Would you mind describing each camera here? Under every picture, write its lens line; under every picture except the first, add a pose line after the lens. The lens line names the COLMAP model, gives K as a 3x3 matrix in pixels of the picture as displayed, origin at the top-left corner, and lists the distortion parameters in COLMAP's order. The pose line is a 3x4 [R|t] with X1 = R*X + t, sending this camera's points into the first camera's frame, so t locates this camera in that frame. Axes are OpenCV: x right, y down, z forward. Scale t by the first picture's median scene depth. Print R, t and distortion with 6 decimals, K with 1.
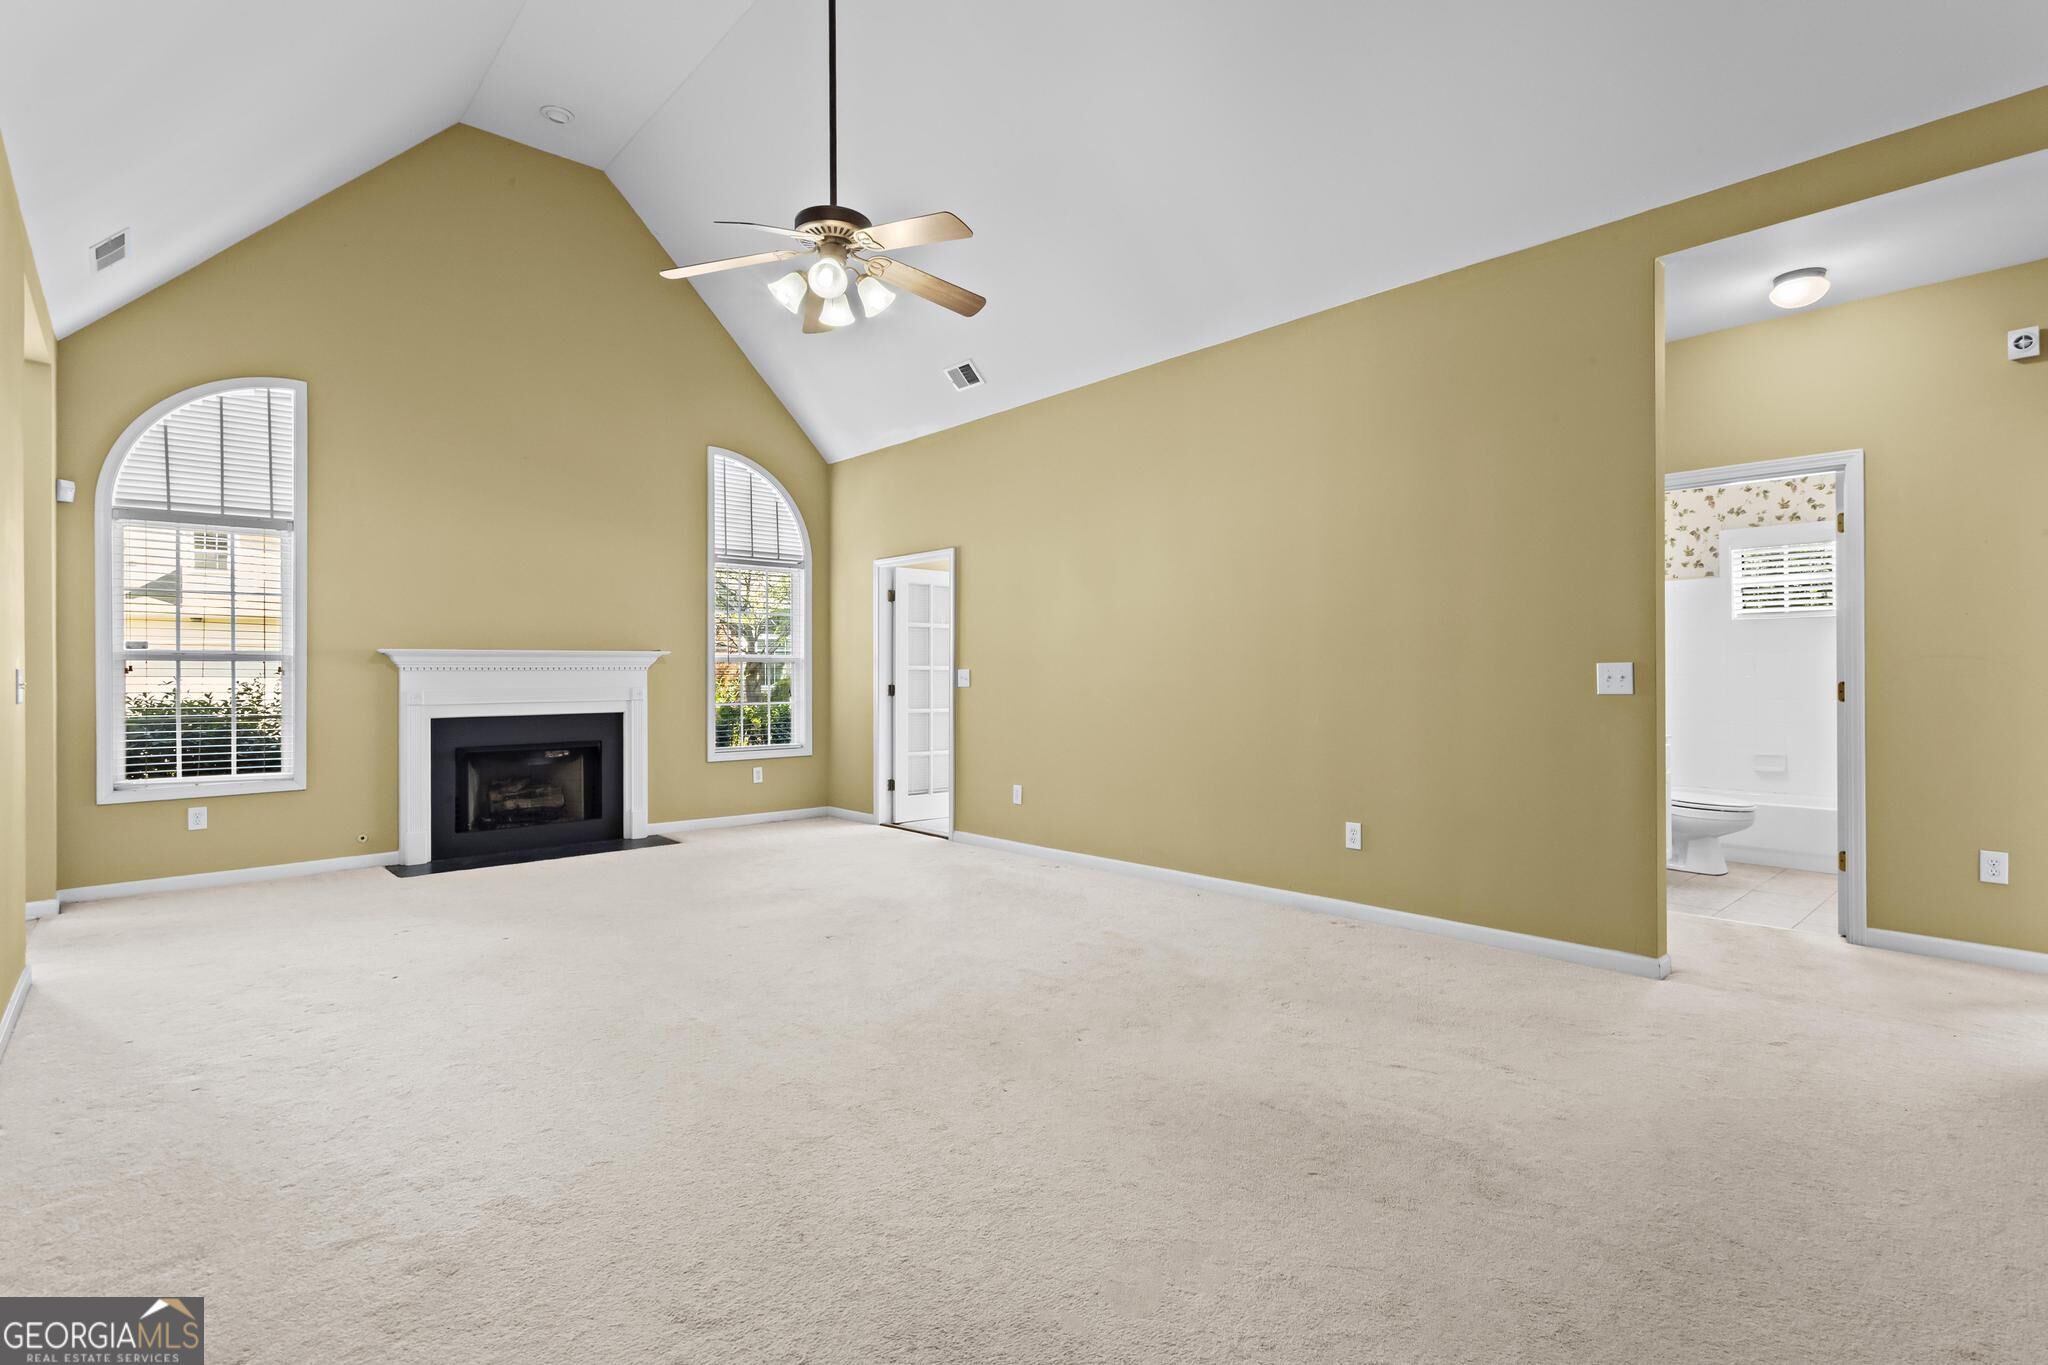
lens RADIAL K [[965.7, 0, 1024.0], [0, 965.7, 682.5], [0, 0, 1]] dist [0.000134, 0.000111]
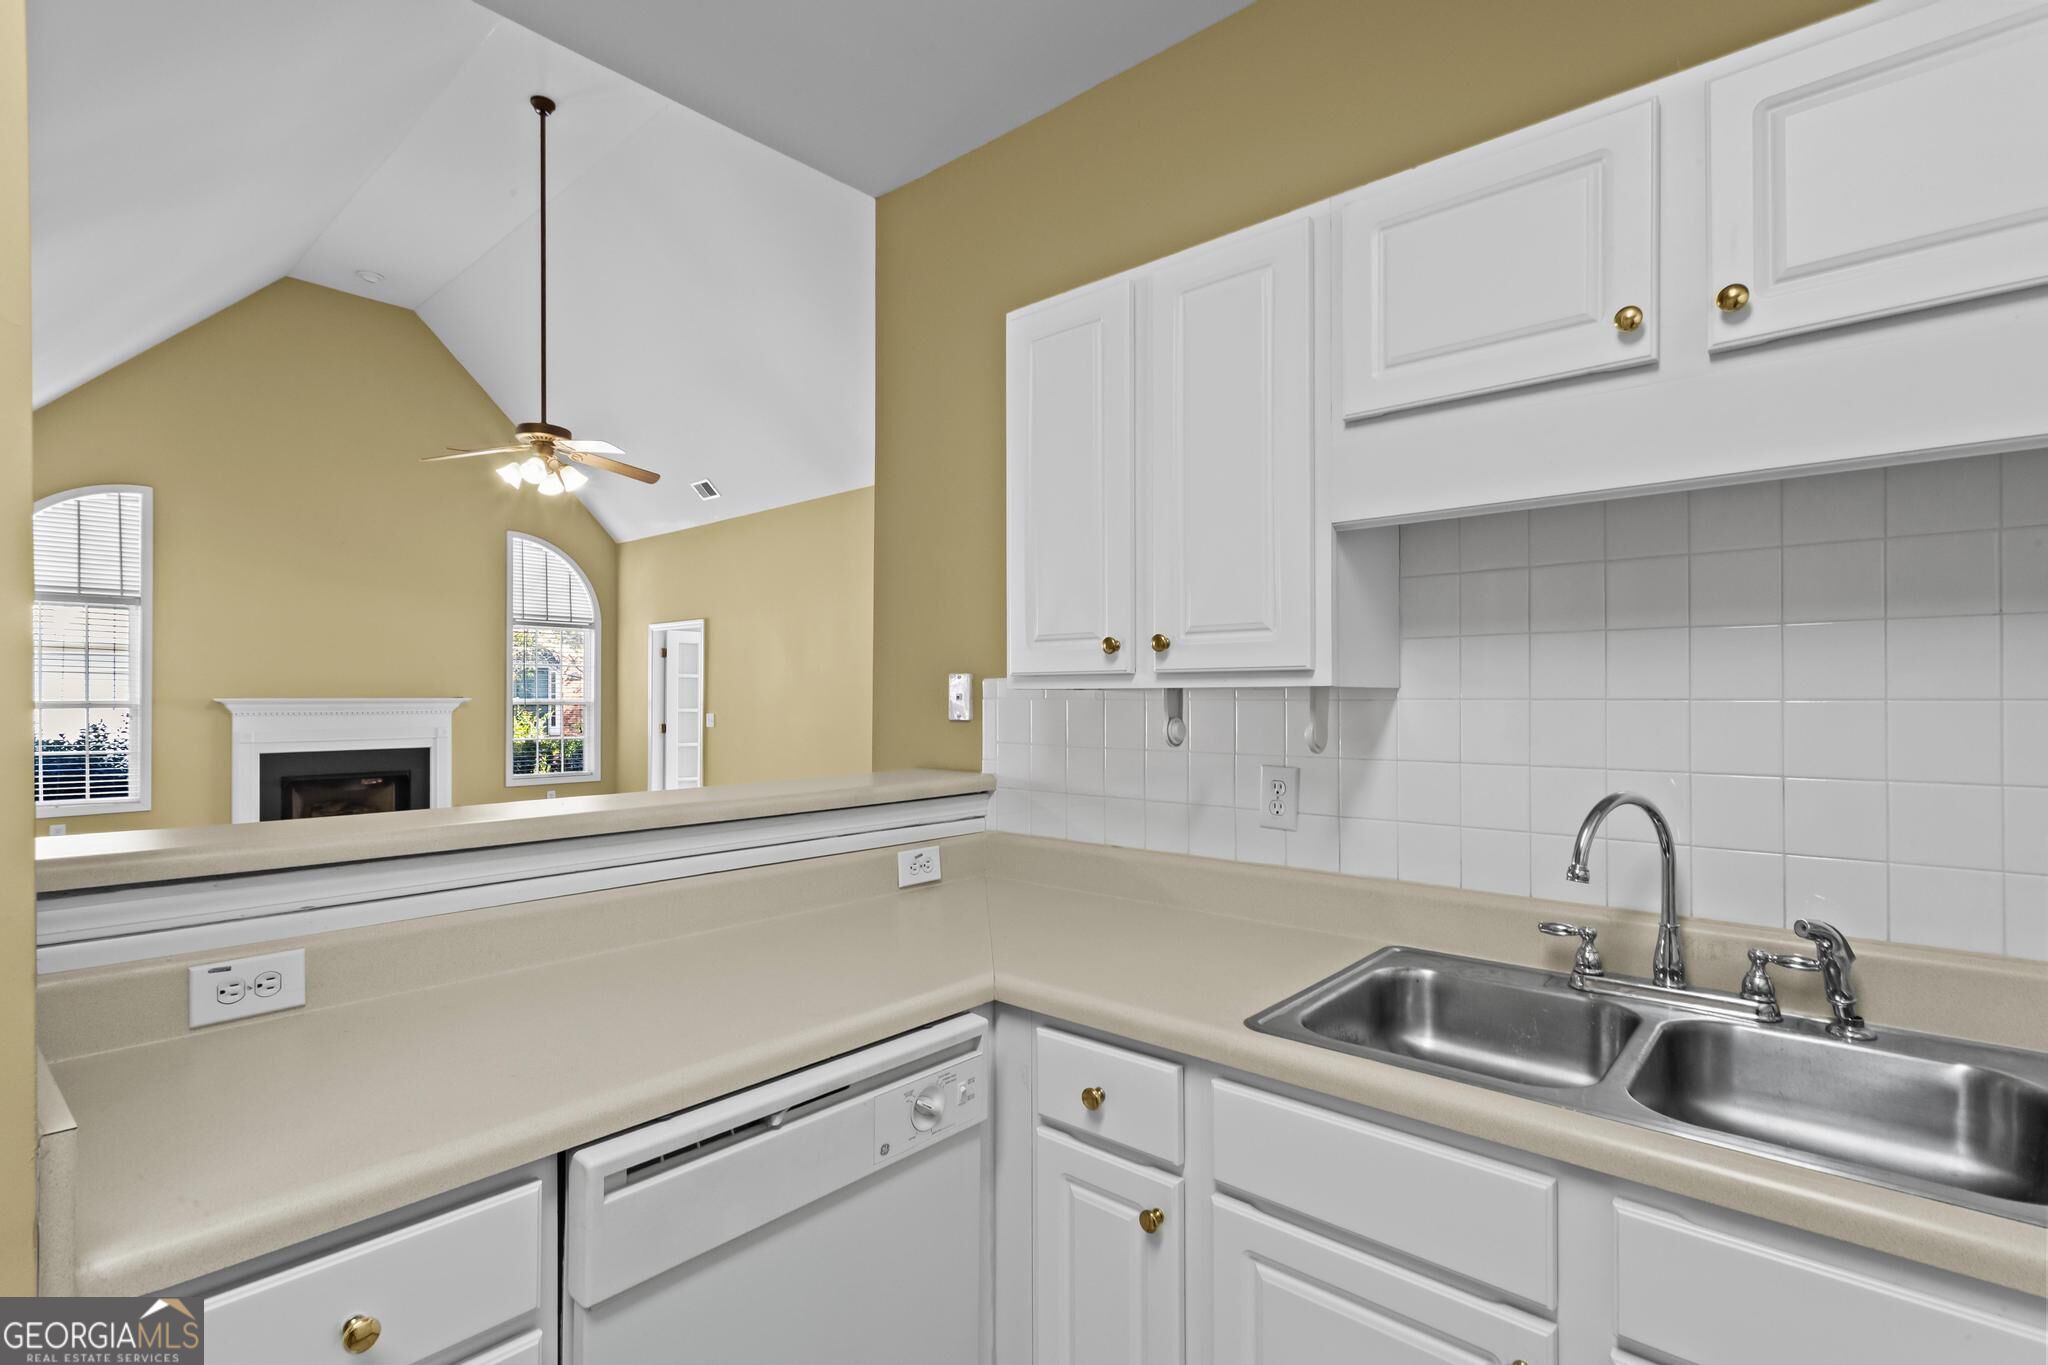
lens RADIAL K [[961.4, 0, 1034.4], [0, 961.4, 706.5], [0, 0, 1]] dist [0.001796, 0.000537]
pose [[0.992841, 0.003128, 0.119401, 0.216316], [-0.002937, 0.999994, -0.001778, -0.022386], [-0.119406, 0.001414, 0.992845, -0.332222]]
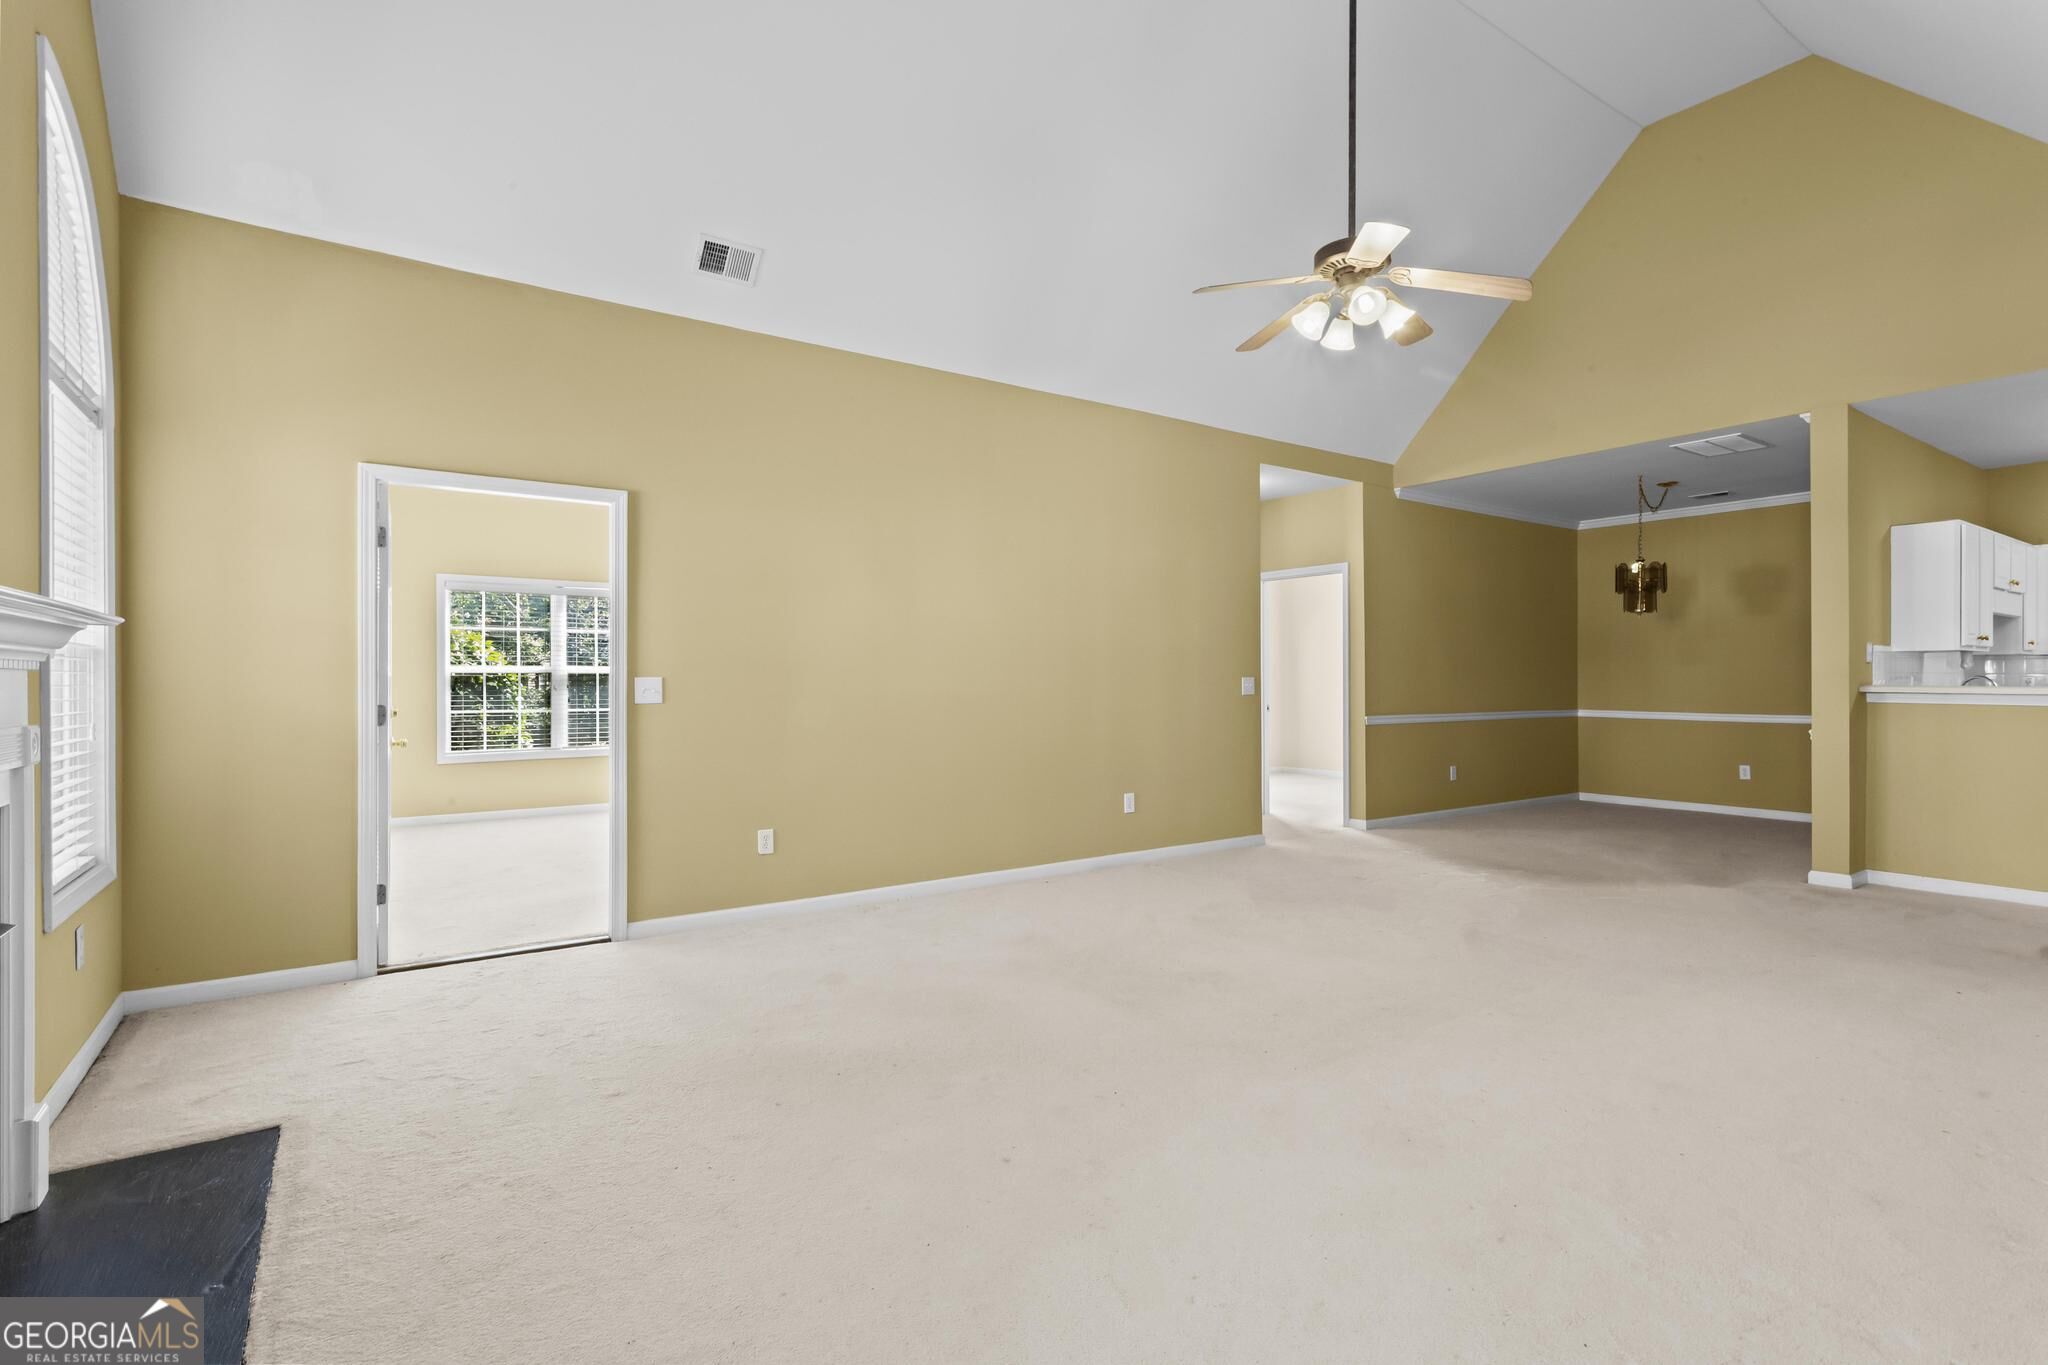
lens RADIAL K [[965.7, 0, 1024.0], [0, 965.7, 682.5], [0, 0, 1]] dist [0.000134, 0.000111]
pose [[0.130240, -0.001876, 0.991481, -0.697695], [0.006720, 0.999977, 0.001009, -0.008947], [-0.991460, 0.006531, 0.130249, 0.660229]]
